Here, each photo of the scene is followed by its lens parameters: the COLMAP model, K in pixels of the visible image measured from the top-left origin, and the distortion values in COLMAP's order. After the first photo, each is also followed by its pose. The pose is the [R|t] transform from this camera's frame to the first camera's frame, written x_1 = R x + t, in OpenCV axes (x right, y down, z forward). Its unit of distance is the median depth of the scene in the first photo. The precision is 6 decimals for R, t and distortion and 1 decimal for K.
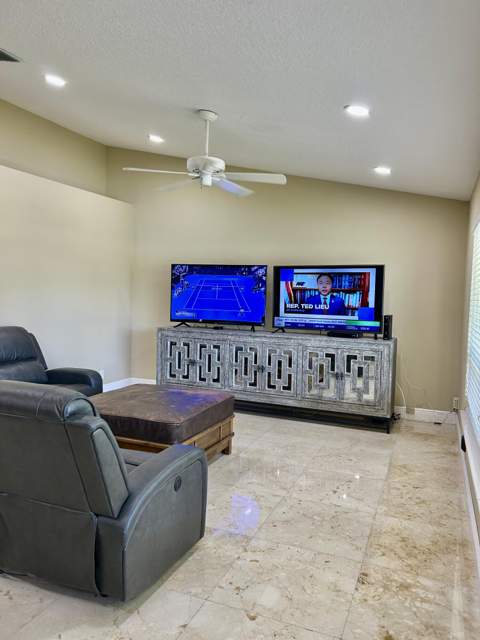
lens RADIAL K [[483.5, 0, 238.3], [0, 483.5, 320.4], [0, 0, 1]] dist [0.040654, -0.028961]
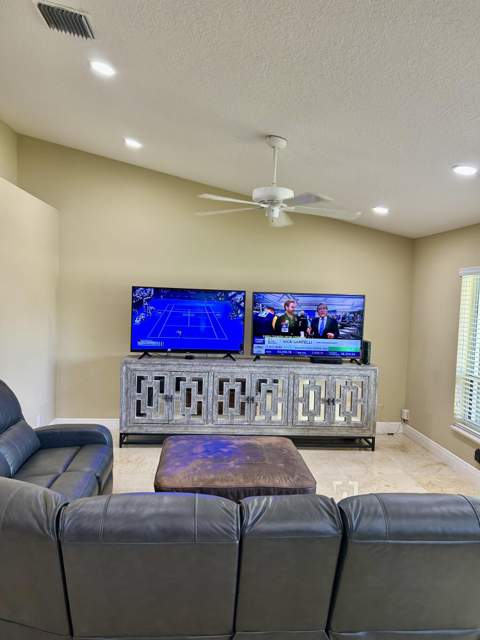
lens RADIAL K [[483.5, 0, 238.1], [0, 483.5, 320.1], [0, 0, 1]] dist [0.040654, -0.028961]
pose [[0.892265, -0.018444, 0.451136, -0.385204], [0.016270, 0.999830, 0.008697, -0.063888], [-0.451219, -0.000421, 0.892413, 0.144742]]
